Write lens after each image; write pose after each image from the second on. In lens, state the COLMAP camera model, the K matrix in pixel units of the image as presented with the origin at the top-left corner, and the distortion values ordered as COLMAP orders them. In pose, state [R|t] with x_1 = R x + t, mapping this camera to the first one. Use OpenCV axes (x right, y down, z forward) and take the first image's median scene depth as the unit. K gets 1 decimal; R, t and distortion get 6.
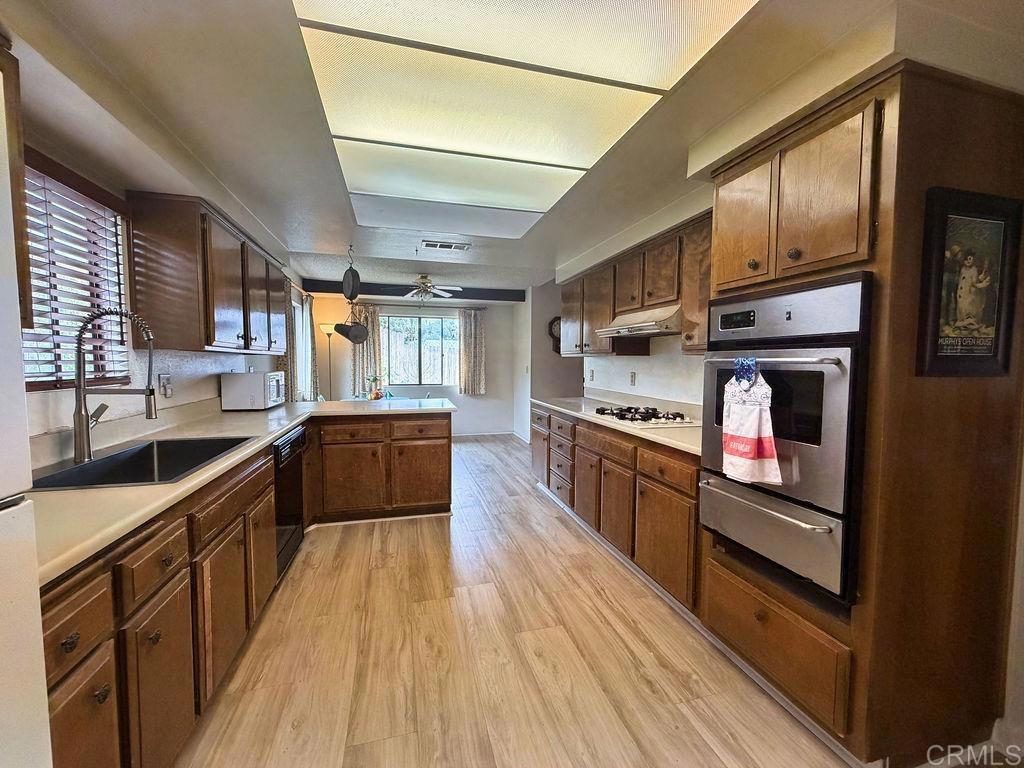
lens RADIAL K [[410.9, 0, 509.7], [0, 410.9, 384.5], [0, 0, 1]] dist [-0.003333, 0.001008]
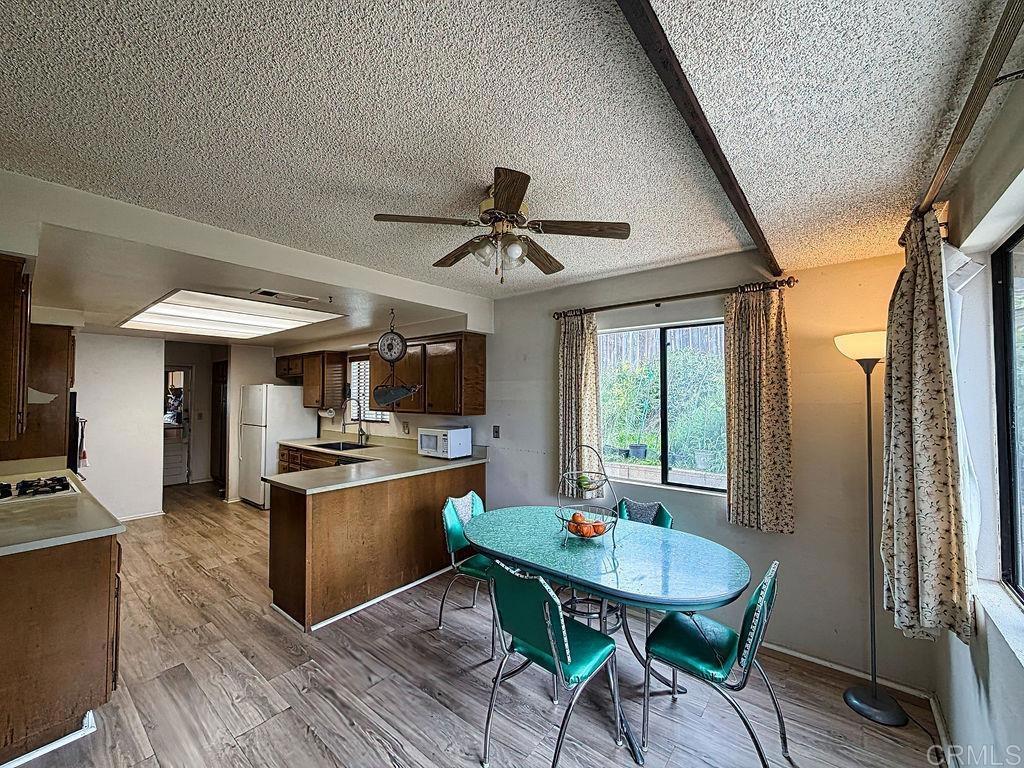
lens RADIAL K [[410.9, 0, 503.0], [0, 410.9, 387.2], [0, 0, 1]] dist [-0.003333, 0.001008]
pose [[-0.817928, -0.017184, -0.575064, -0.050814], [-0.037540, 0.999018, 0.023542, -0.247086], [0.574095, 0.040844, -0.817770, 2.774853]]
